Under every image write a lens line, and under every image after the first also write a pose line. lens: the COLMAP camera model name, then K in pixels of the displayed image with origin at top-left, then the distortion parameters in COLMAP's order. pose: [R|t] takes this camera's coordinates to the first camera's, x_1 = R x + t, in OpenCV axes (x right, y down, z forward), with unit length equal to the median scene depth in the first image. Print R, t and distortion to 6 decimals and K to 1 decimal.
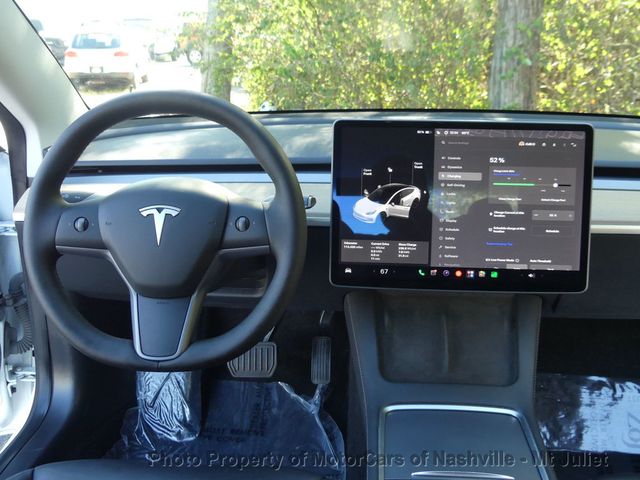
lens RADIAL K [[753.6, 0, 321.7], [0, 753.6, 248.0], [0, 0, 1]] dist [-0.026565, 0.000000]
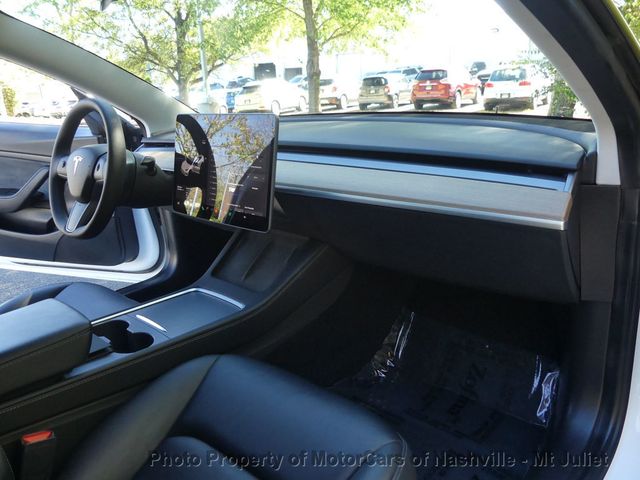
lens RADIAL K [[527.1, 0, 314.0], [0, 527.1, 239.8], [0, 0, 1]] dist [-0.035949, 0.062400]
pose [[0.770774, 0.138834, -0.621797, 1.027259], [-0.118879, 0.990168, 0.073722, -0.011953], [0.625919, 0.017096, 0.779701, 0.268043]]
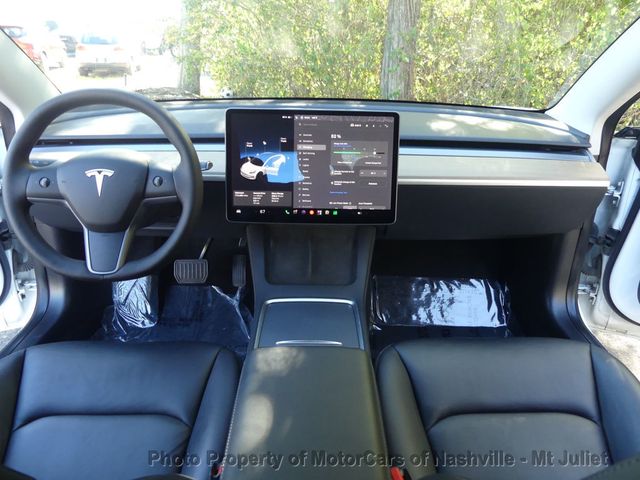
lens RADIAL K [[527.1, 0, 323.5], [0, 527.1, 241.9], [0, 0, 1]] dist [-0.035949, 0.062400]
pose [[0.995750, -0.018043, 0.090317, 0.107816], [0.009209, 0.995213, 0.097294, -0.009635], [-0.091641, -0.096049, 0.991149, -0.053881]]
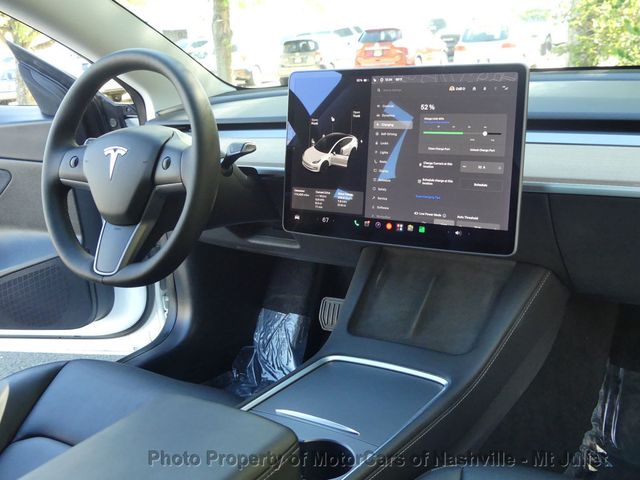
lens RADIAL K [[753.6, 0, 313.6], [0, 753.6, 242.7], [0, 0, 1]] dist [-0.026565, 0.000000]
pose [[0.857407, 0.073847, -0.509314, 0.588265], [-0.073528, 0.997076, 0.020787, 0.041907], [0.509360, 0.019626, 0.860330, 0.120892]]
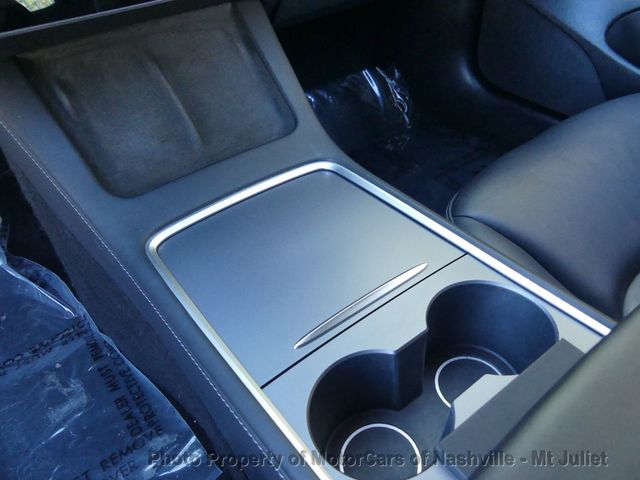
lens RADIAL K [[487.2, 0, 316.5], [0, 487.2, 239.4], [0, 0, 1]] dist [0.003649, -0.001148]
pose [[0.749411, -0.456997, 0.479100, 0.005467], [0.235720, 0.860343, 0.451936, 0.076581], [-0.618724, -0.225752, 0.752474, 0.673637]]
